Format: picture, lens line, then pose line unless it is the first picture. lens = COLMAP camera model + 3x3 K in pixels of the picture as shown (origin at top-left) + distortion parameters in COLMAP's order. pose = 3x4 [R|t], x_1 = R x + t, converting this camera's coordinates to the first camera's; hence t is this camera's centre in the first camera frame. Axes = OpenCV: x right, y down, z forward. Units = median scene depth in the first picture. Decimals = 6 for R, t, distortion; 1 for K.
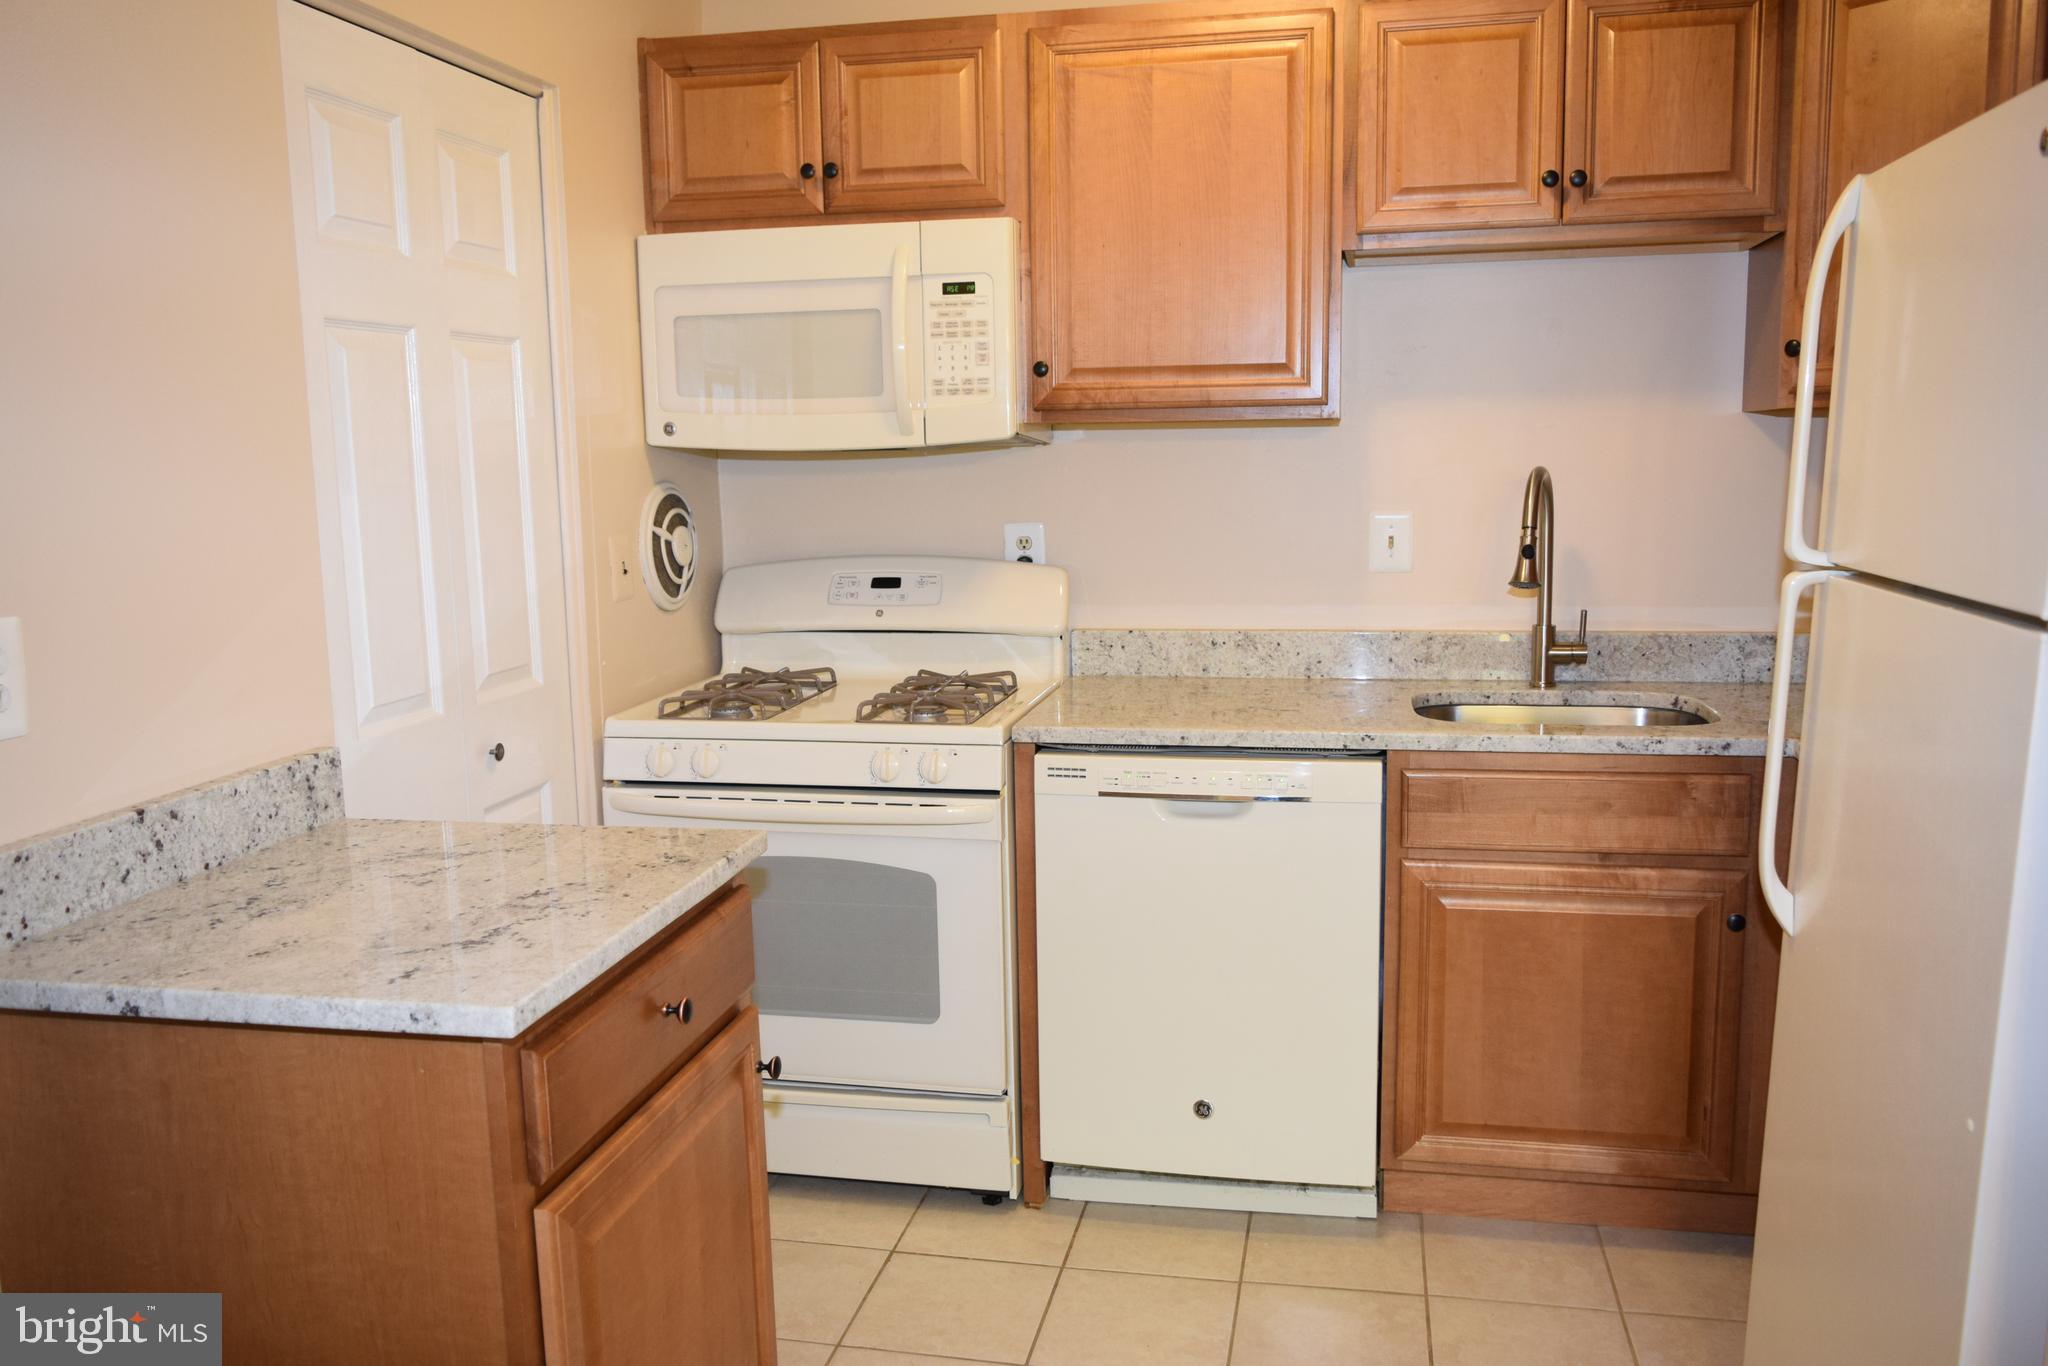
lens RADIAL K [[1576.8, 0, 1030.5], [0, 1576.8, 679.3], [0, 0, 1]] dist [-0.027214, 0.013725]
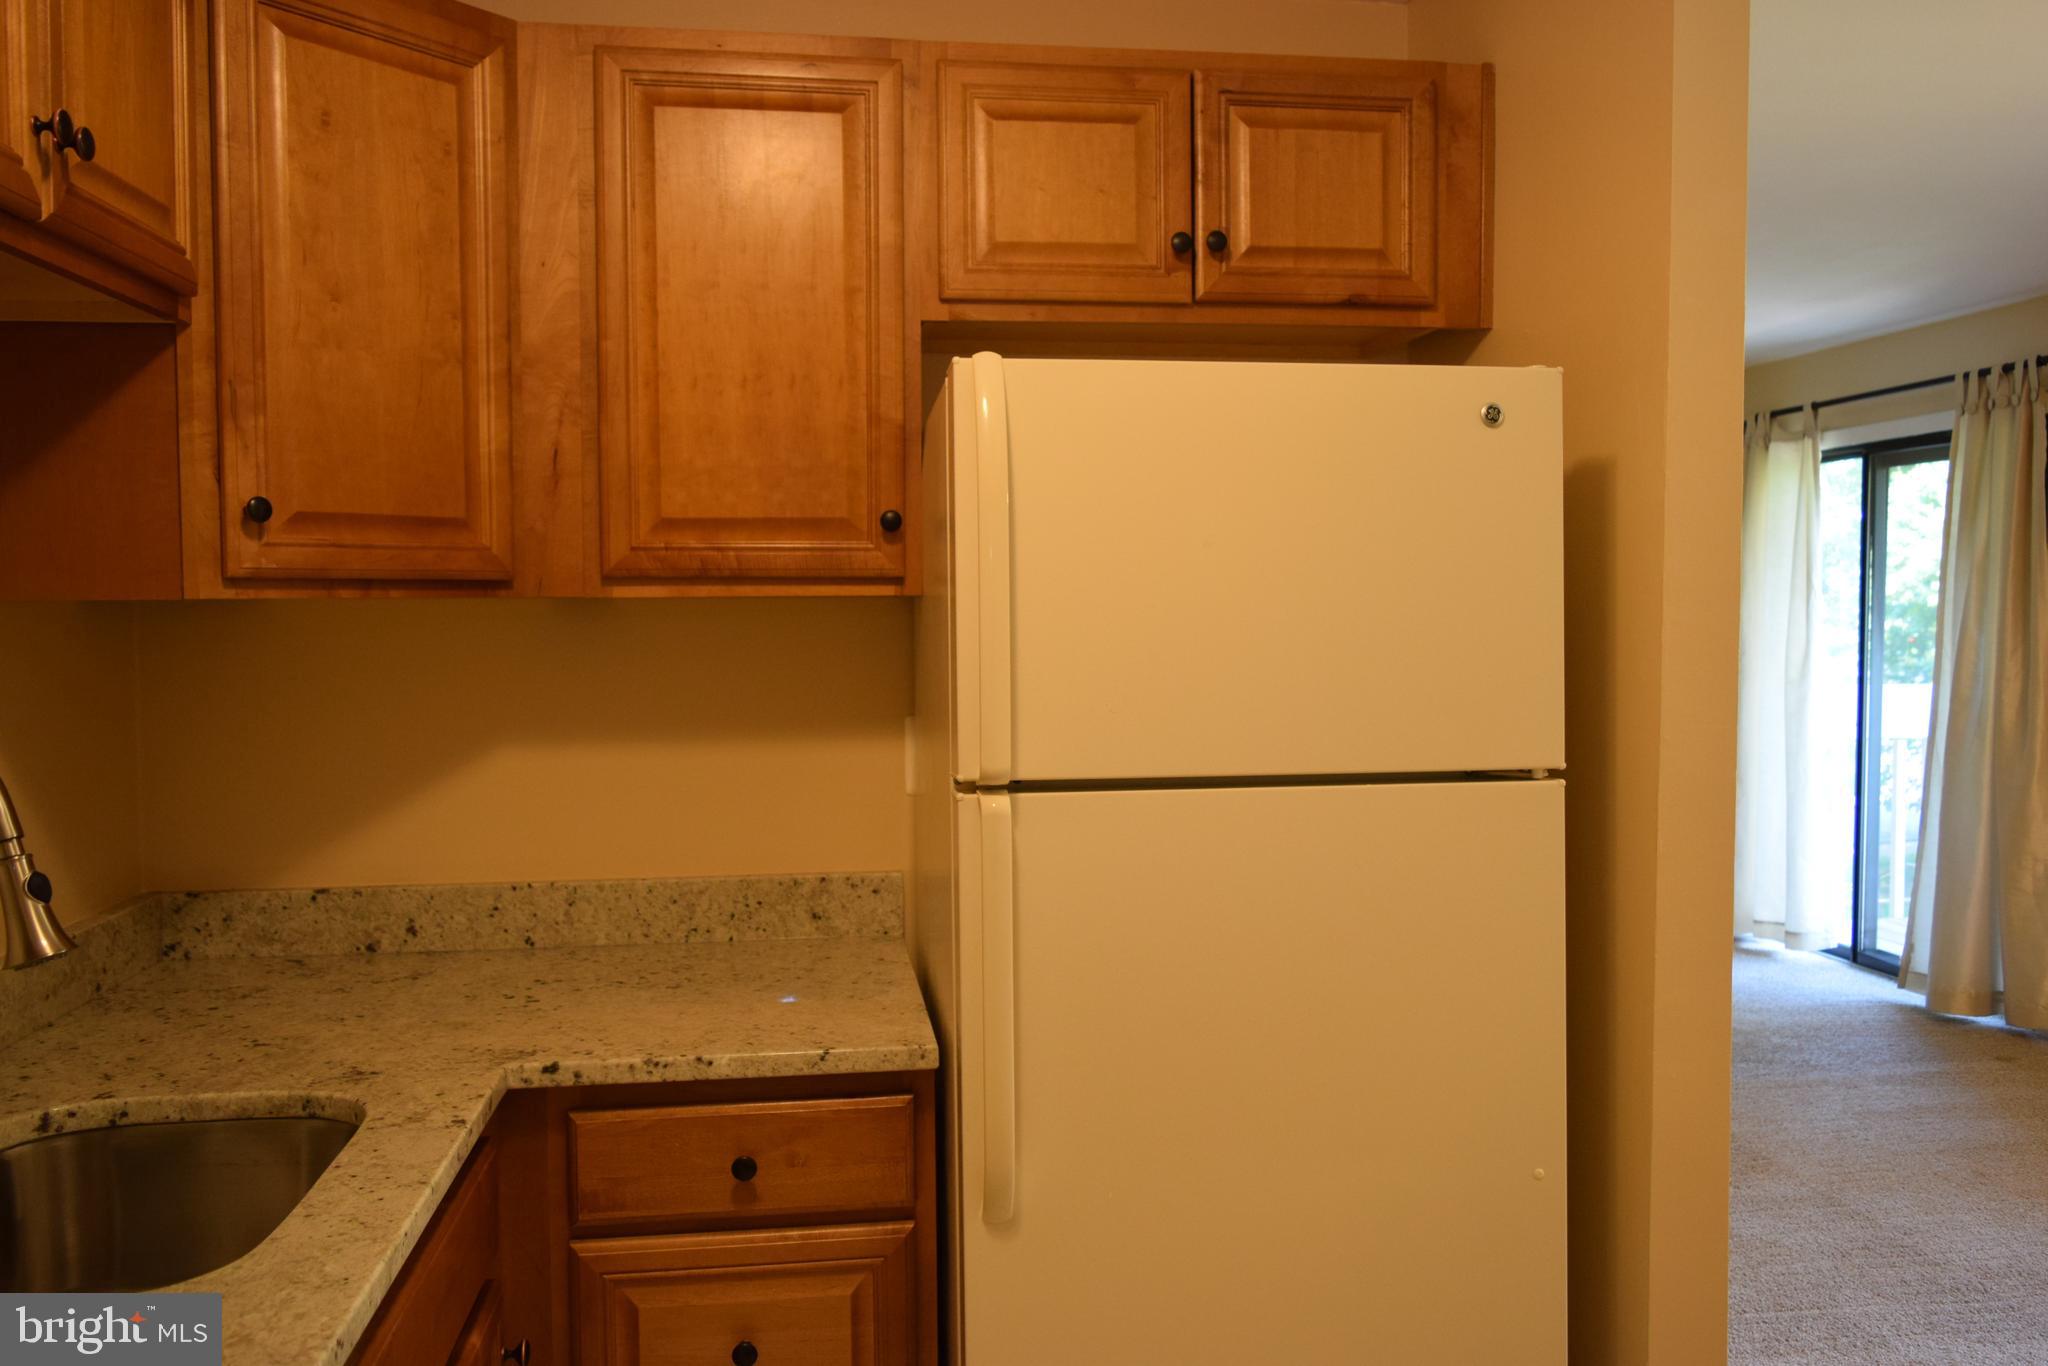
lens RADIAL K [[1576.8, 0, 1025.6], [0, 1576.8, 681.8], [0, 0, 1]] dist [-0.027214, 0.013725]
pose [[-0.334297, -0.026999, 0.942081, -0.218346], [0.147188, 0.985829, 0.080482, -0.133056], [-0.930903, 0.165568, -0.325586, 0.846466]]
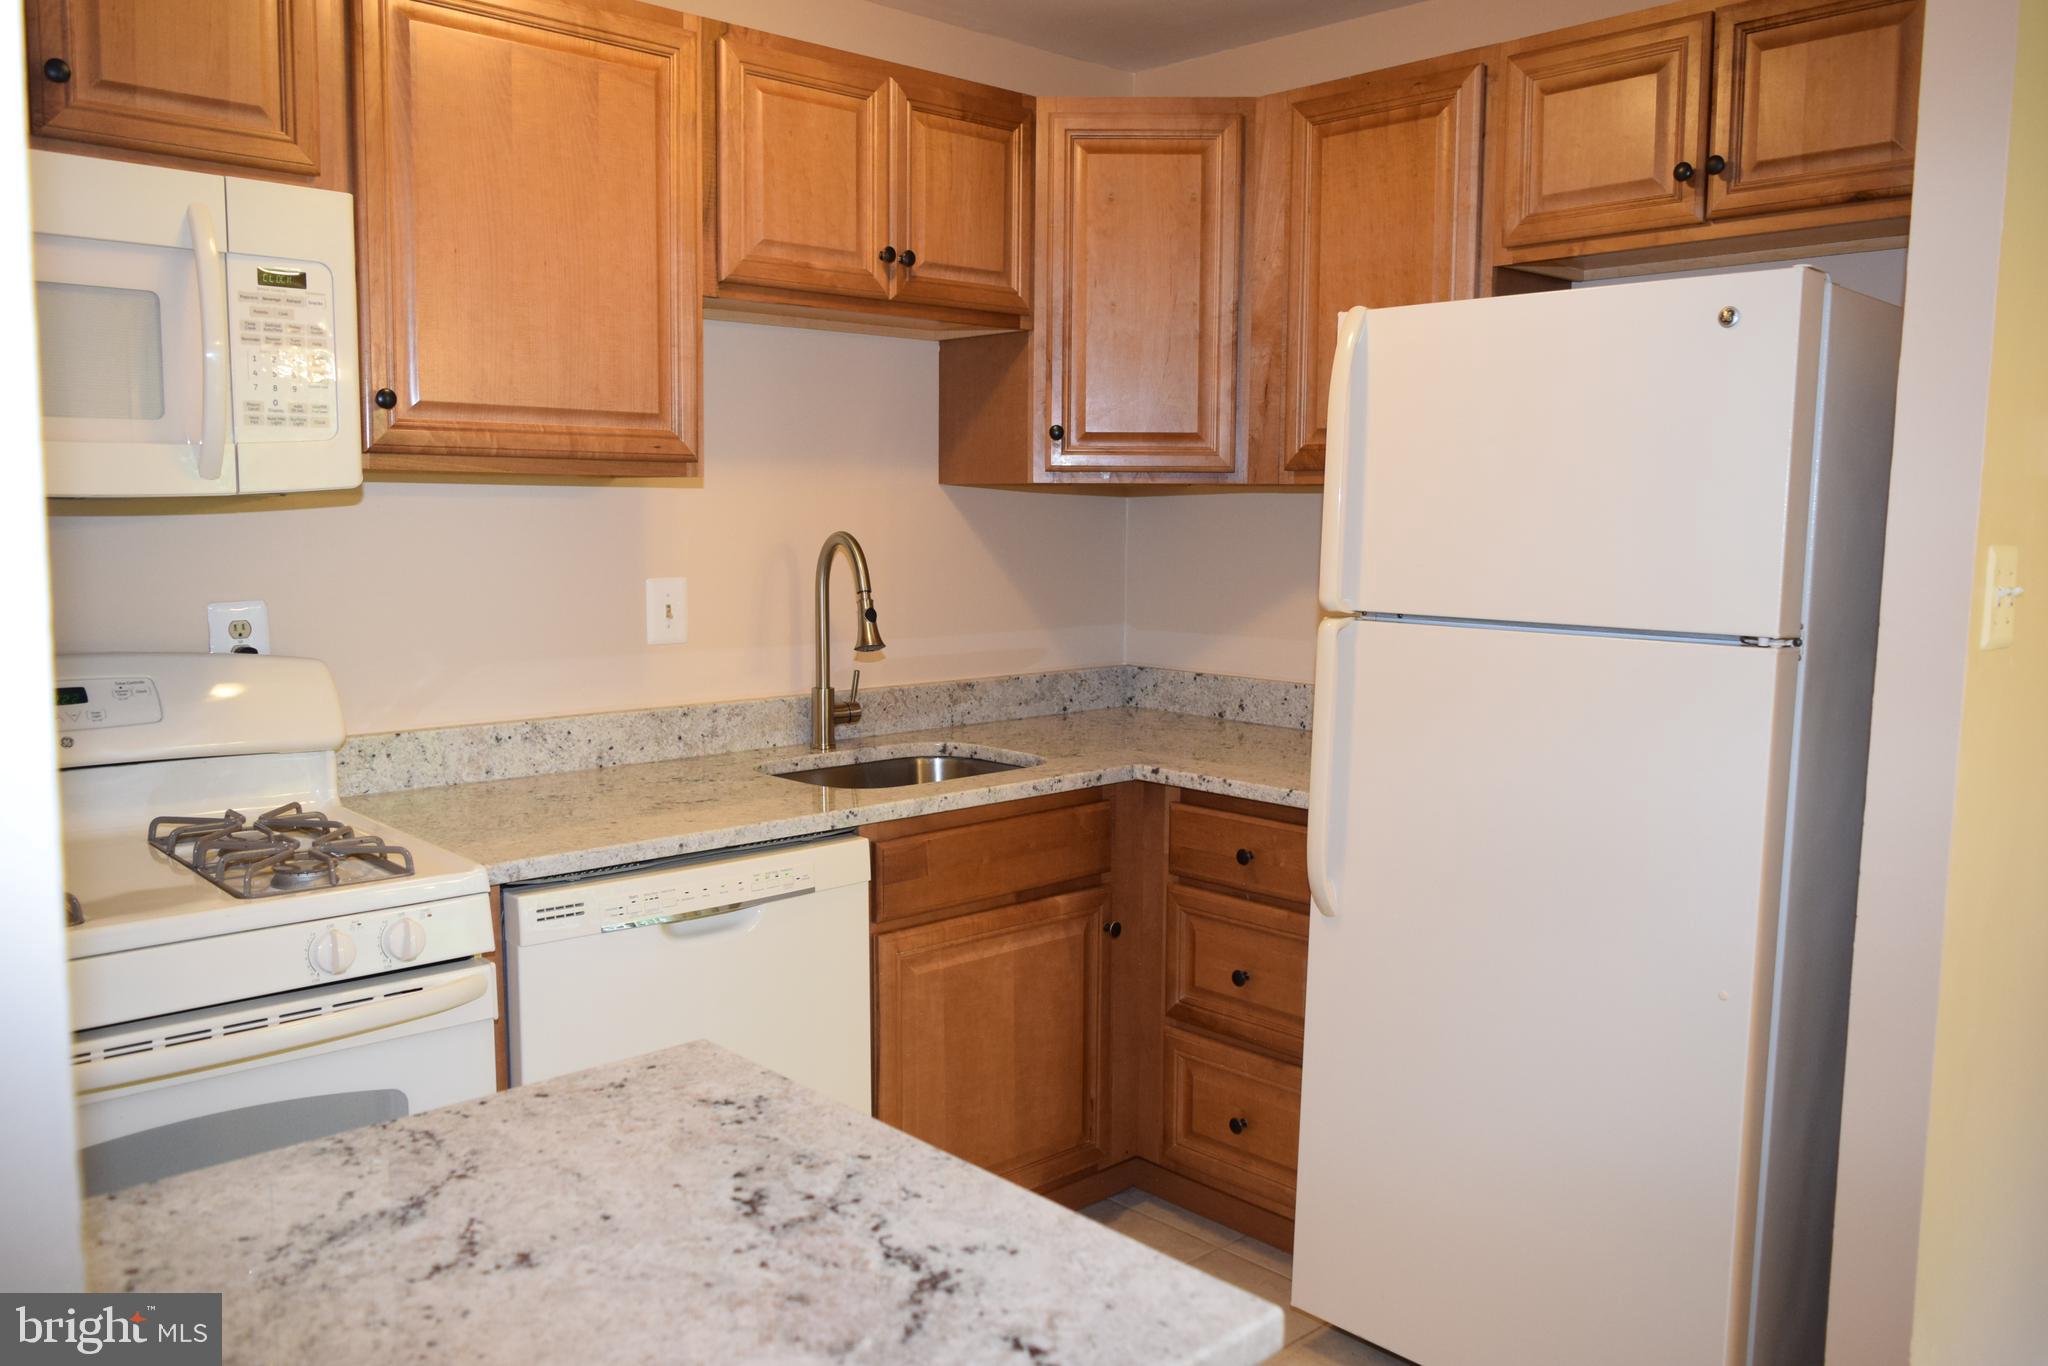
lens RADIAL K [[1576.8, 0, 1027.6], [0, 1576.8, 676.4], [0, 0, 1]] dist [-0.027214, 0.013725]
pose [[0.580794, -0.064159, 0.811518, -0.443044], [0.099777, 0.994983, 0.007254, -0.038038], [-0.807913, 0.076757, 0.584282, 0.318731]]
